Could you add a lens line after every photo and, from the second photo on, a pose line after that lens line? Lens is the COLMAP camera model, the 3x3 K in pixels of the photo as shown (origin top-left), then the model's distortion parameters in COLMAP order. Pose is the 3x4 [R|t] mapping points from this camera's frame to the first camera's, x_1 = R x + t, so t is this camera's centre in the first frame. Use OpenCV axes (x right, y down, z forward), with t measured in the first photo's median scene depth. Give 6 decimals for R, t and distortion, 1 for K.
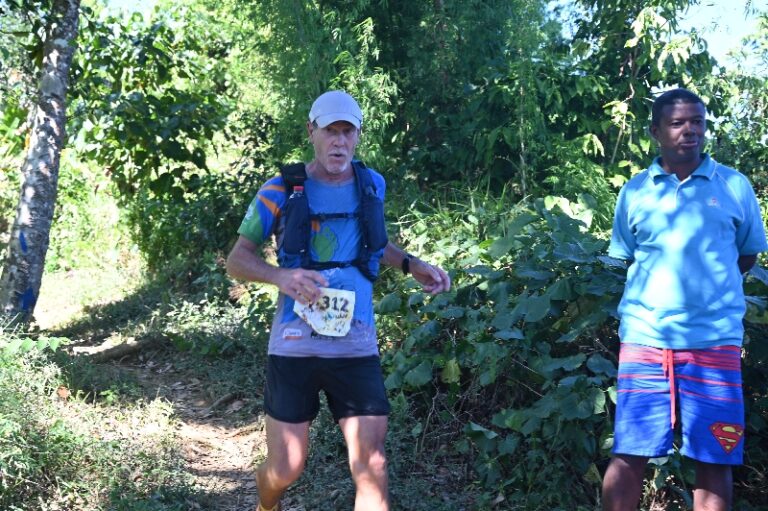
lens RADIAL K [[931.0, 0, 384.0], [0, 931.0, 254.9], [0, 0, 1]] dist [0.021439, 0.000000]
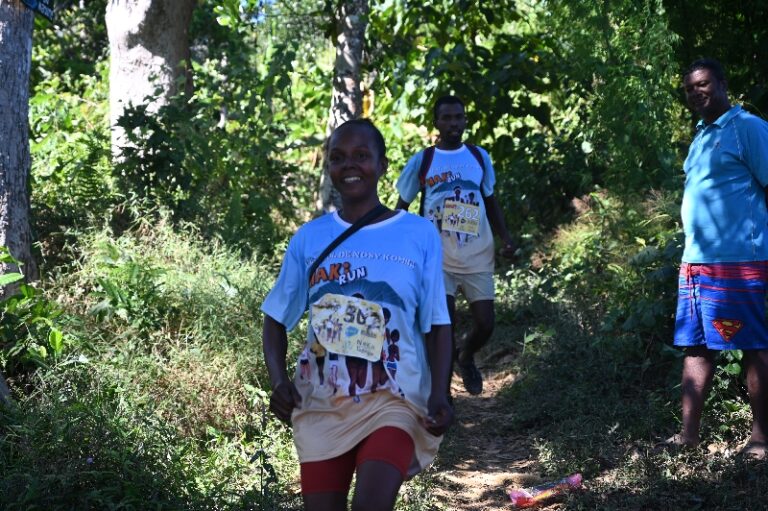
lens RADIAL K [[1369.8, 0, 384.0], [0, 1369.8, 255.7], [0, 0, 1]] dist [-0.032444, 0.000000]
pose [[0.931383, -0.045687, -0.361162, 0.115869], [0.049105, 0.998794, 0.000286, 0.015980], [0.360714, -0.018001, 0.932503, -0.205512]]
